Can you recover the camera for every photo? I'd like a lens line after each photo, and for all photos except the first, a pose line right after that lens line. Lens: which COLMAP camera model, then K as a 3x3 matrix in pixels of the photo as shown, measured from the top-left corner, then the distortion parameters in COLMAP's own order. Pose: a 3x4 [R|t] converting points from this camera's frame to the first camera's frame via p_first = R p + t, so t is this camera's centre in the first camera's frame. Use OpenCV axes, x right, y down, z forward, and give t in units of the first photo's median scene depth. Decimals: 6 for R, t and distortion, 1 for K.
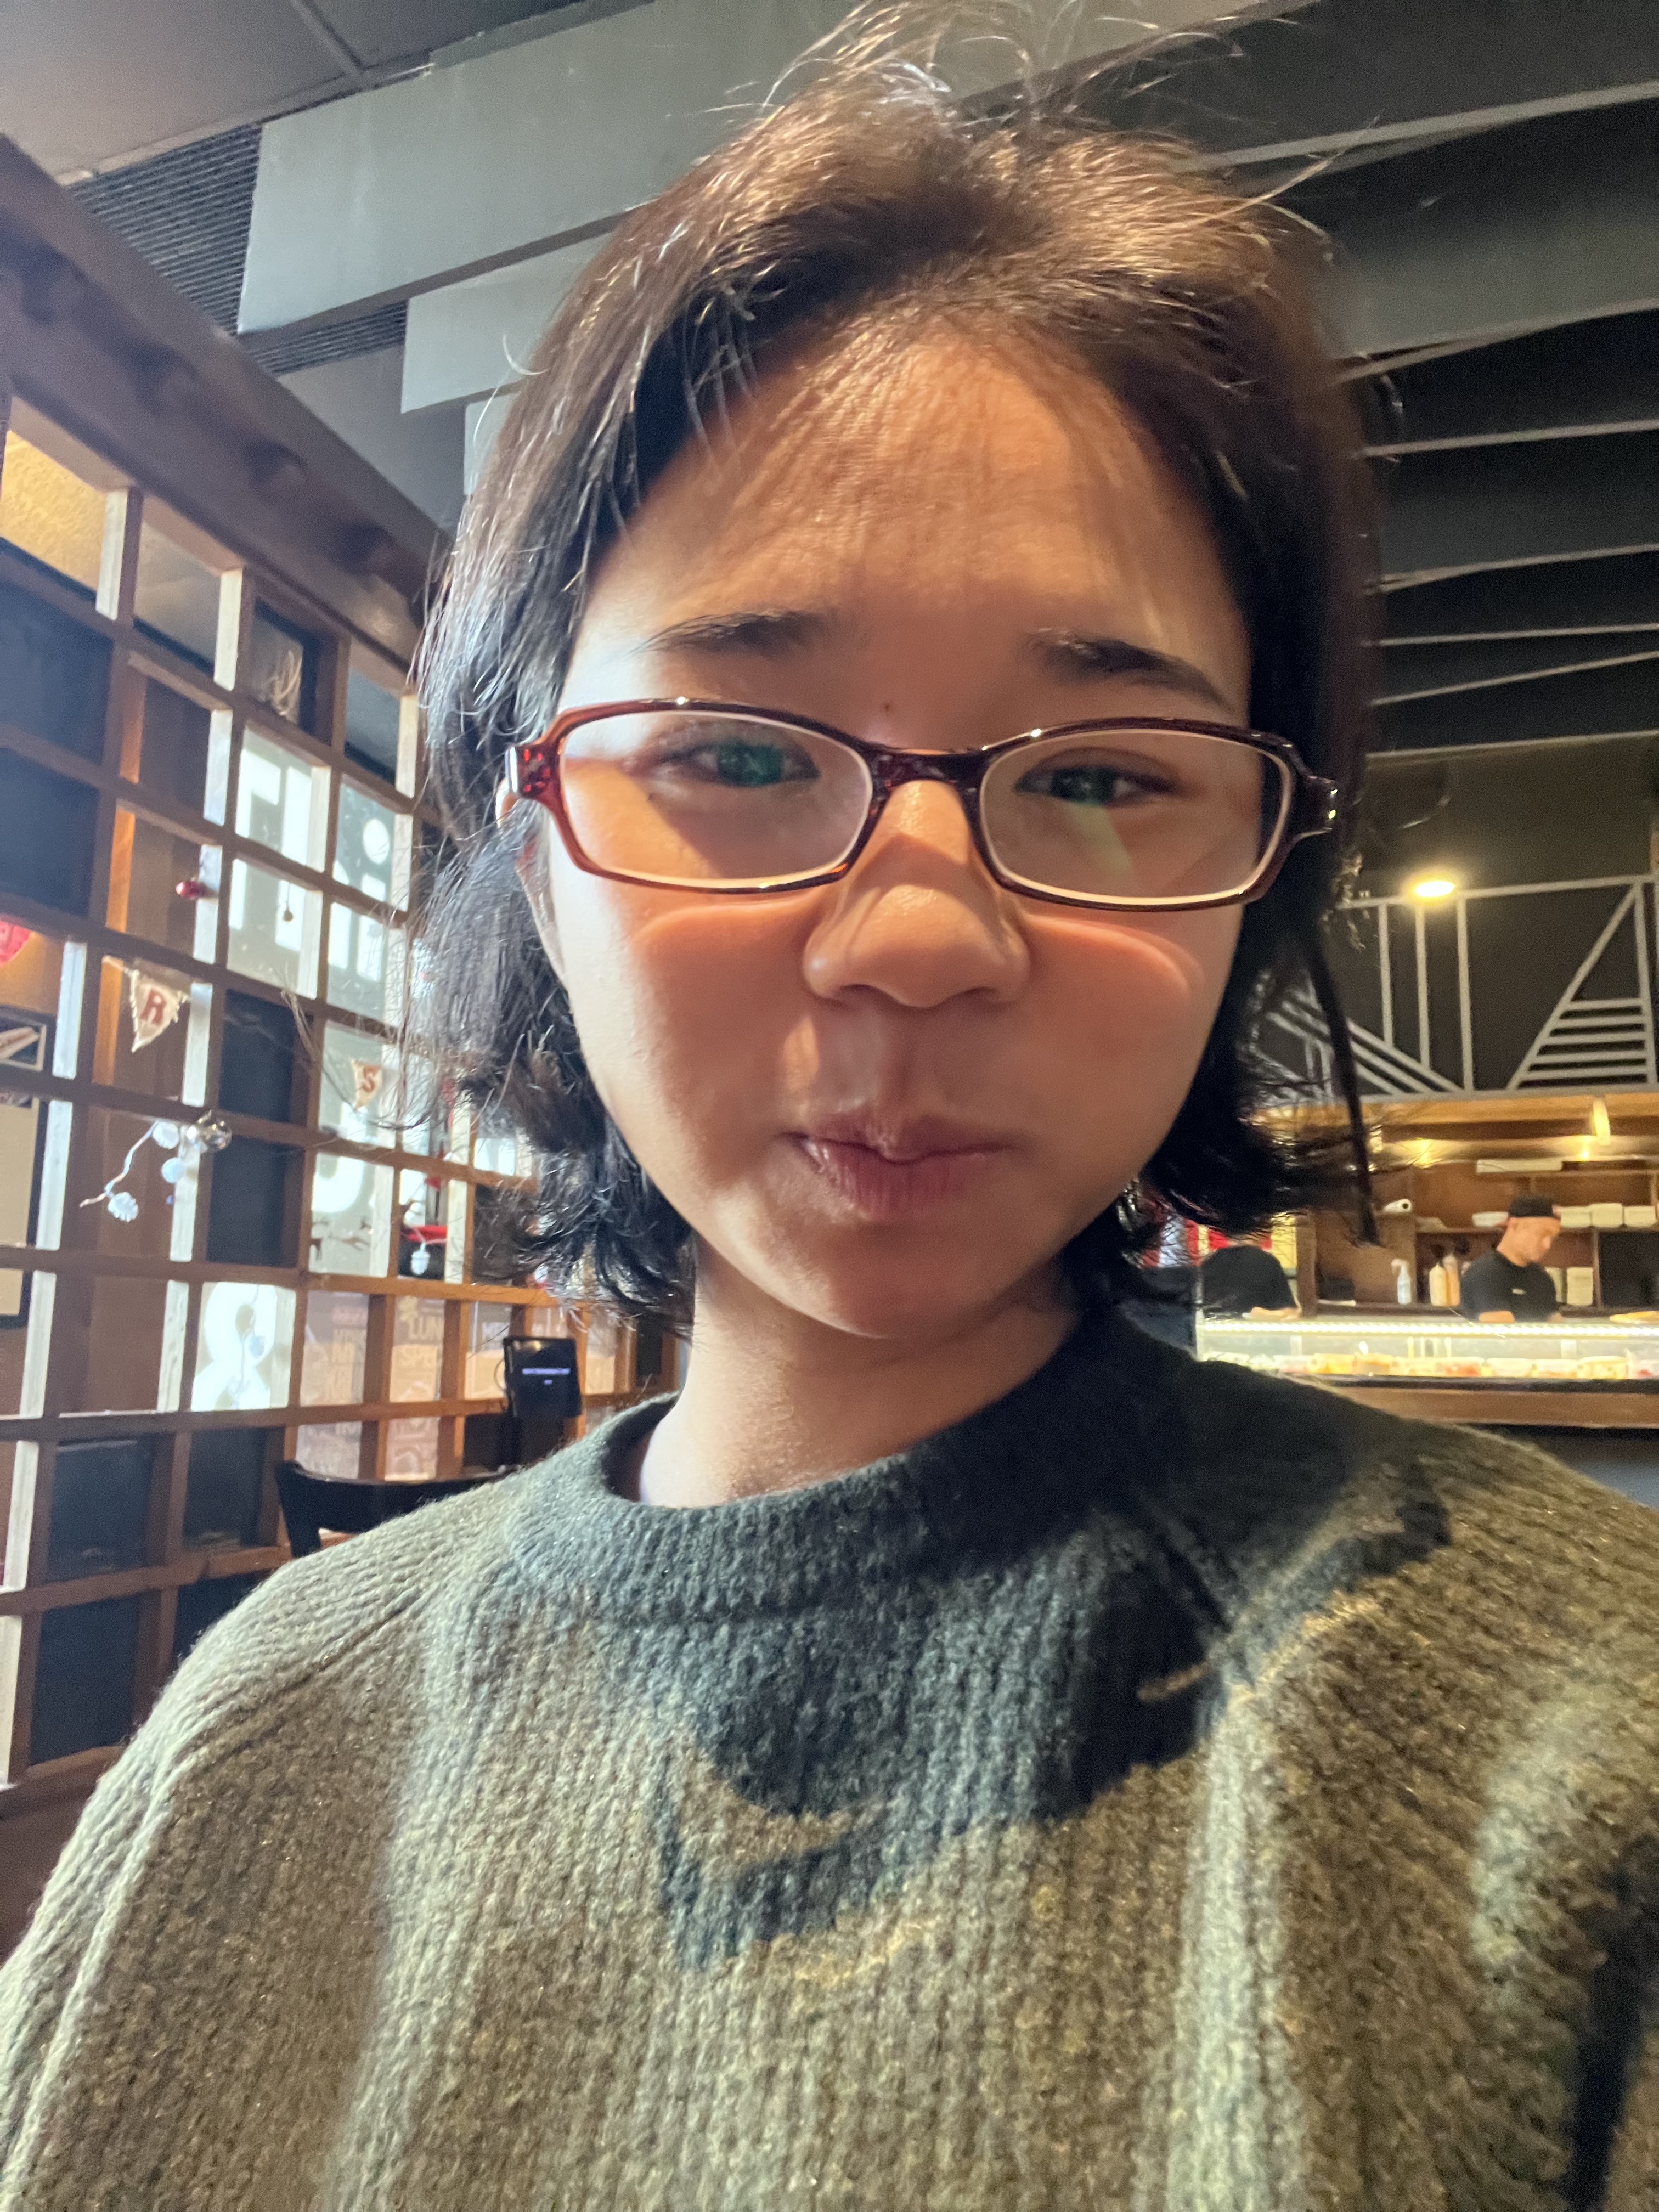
lens RADIAL K [[1463.9, 0, 821.4], [0, 1463.9, 1120.7], [0, 0, 1]] dist [-0.003192, -0.001440]
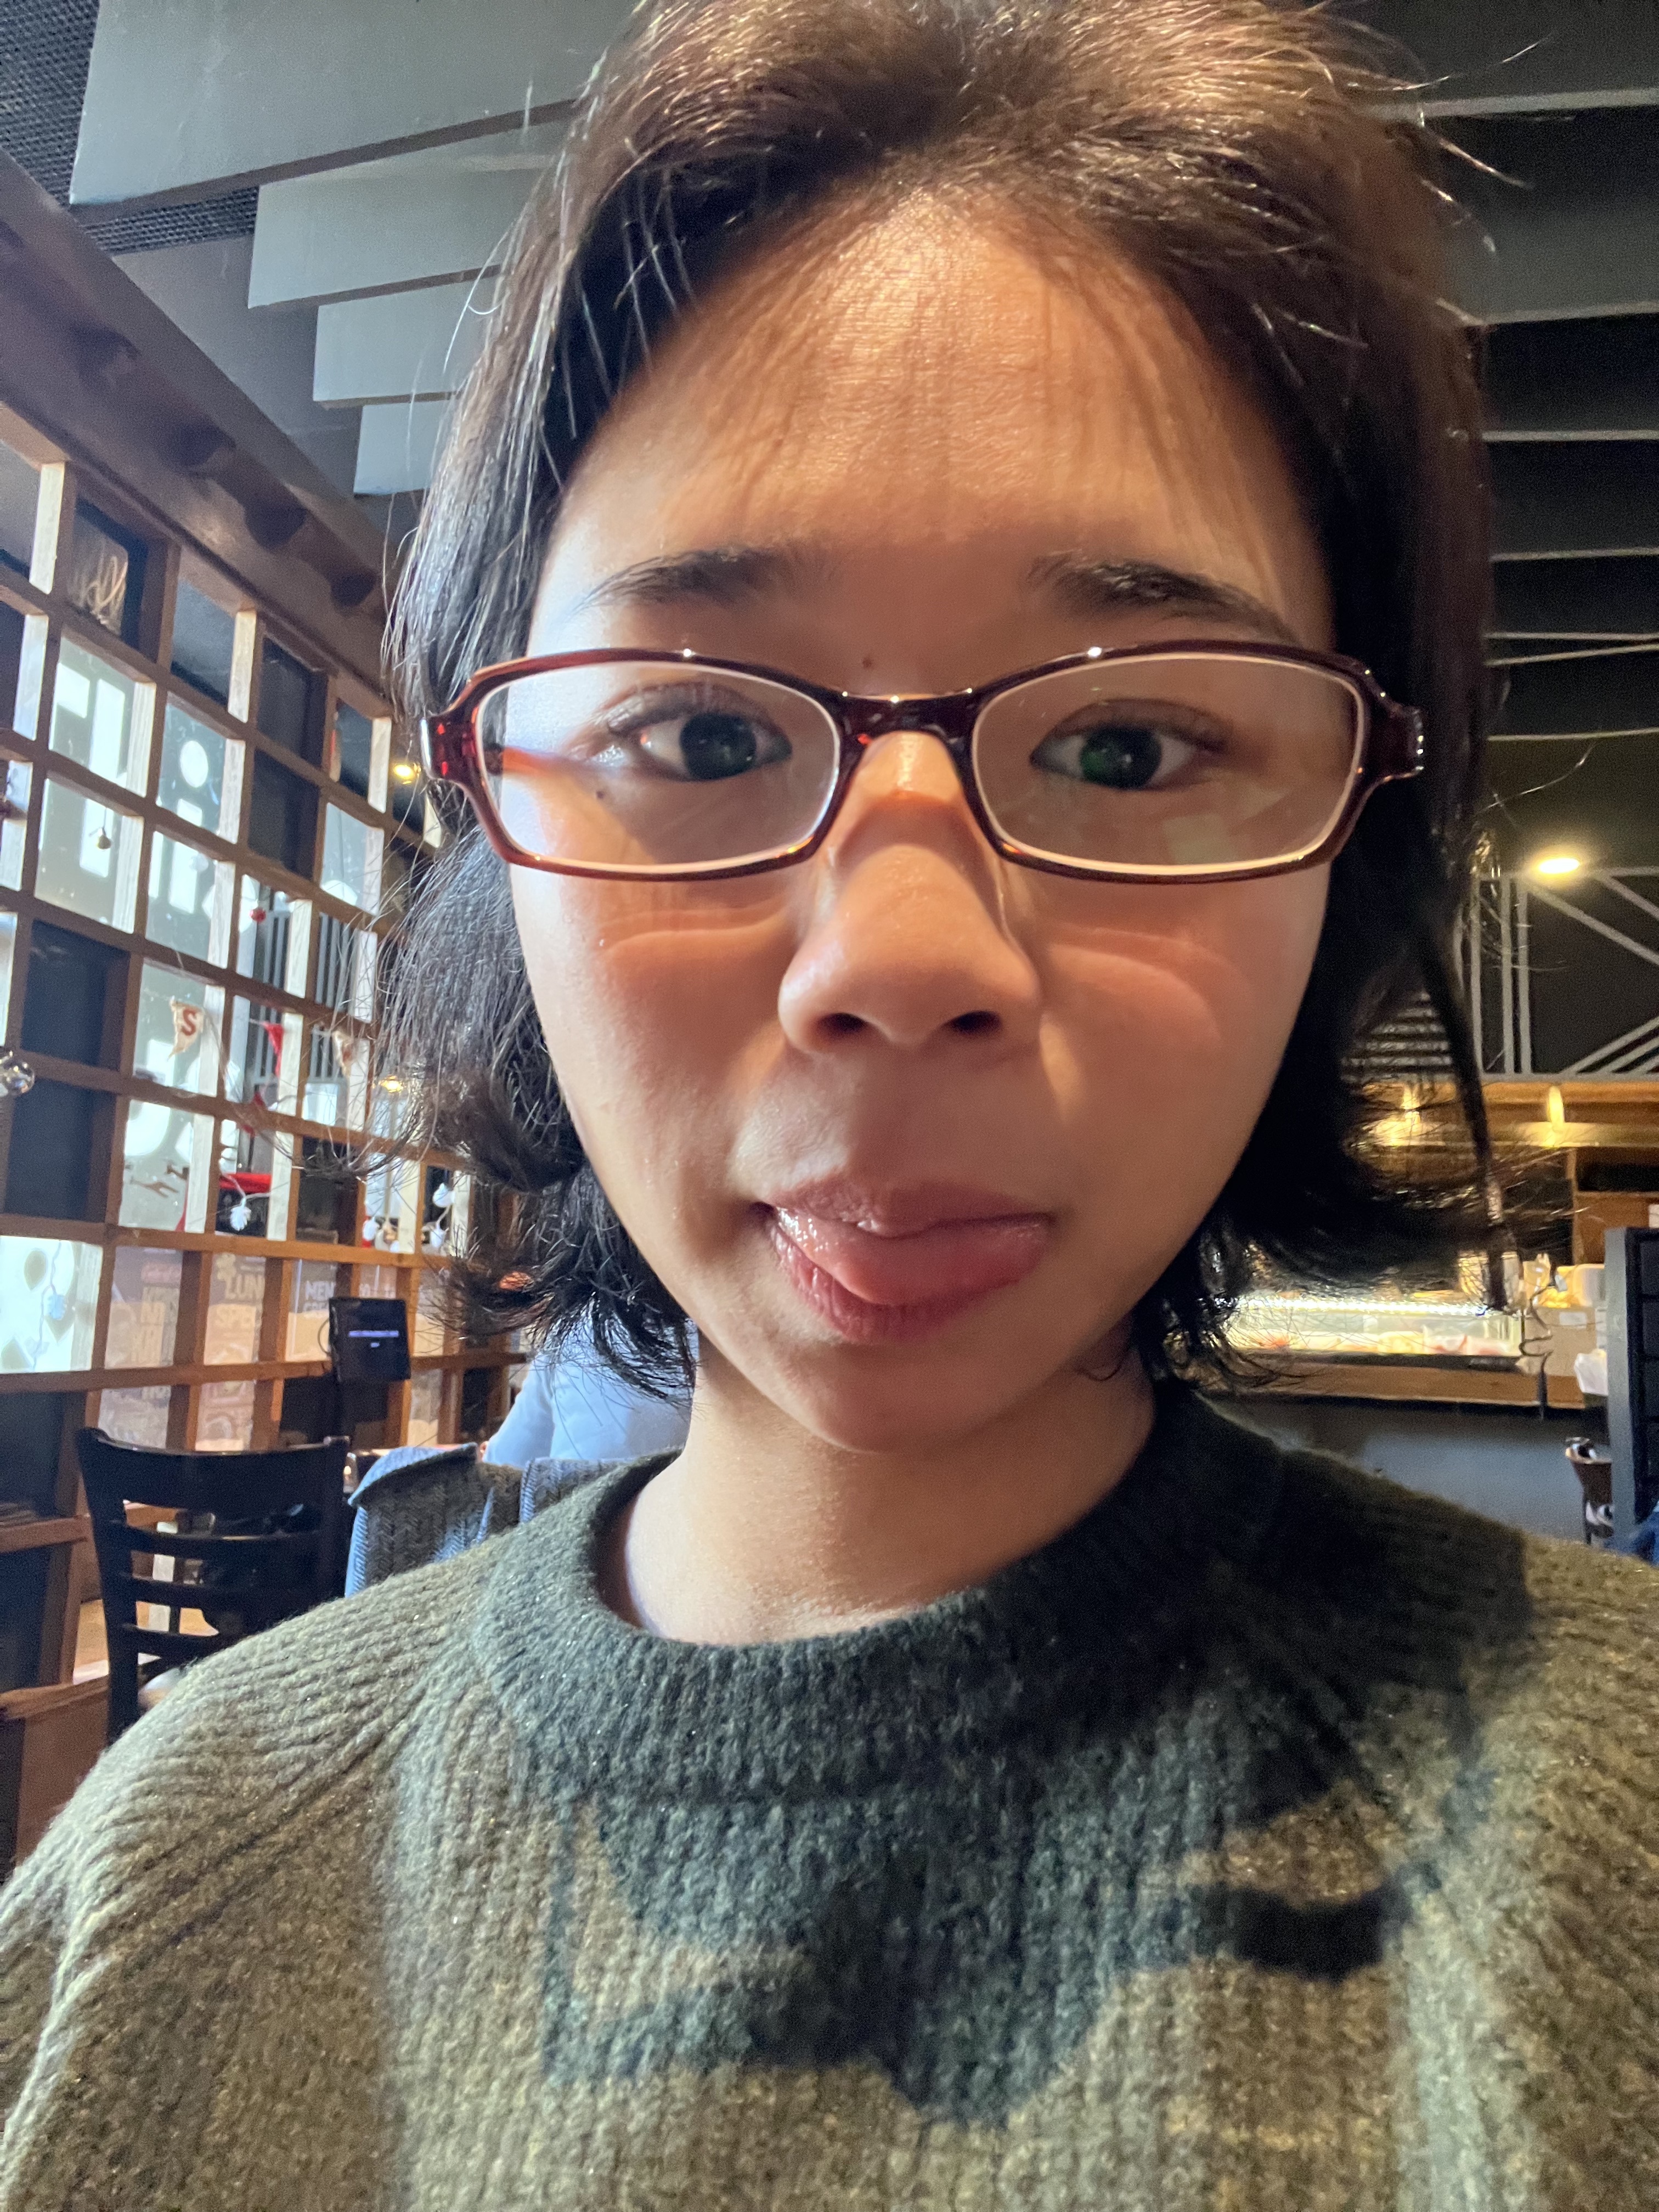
lens RADIAL K [[1479.1, 0, 829.5], [0, 1479.1, 1106.0], [0, 0, 1]] dist [-0.014170, 0.000795]
pose [[0.992582, 0.031063, 0.117539, -0.134147], [-0.033463, 0.999269, 0.018503, -0.060983], [-0.116878, -0.022299, 0.992896, 0.164279]]
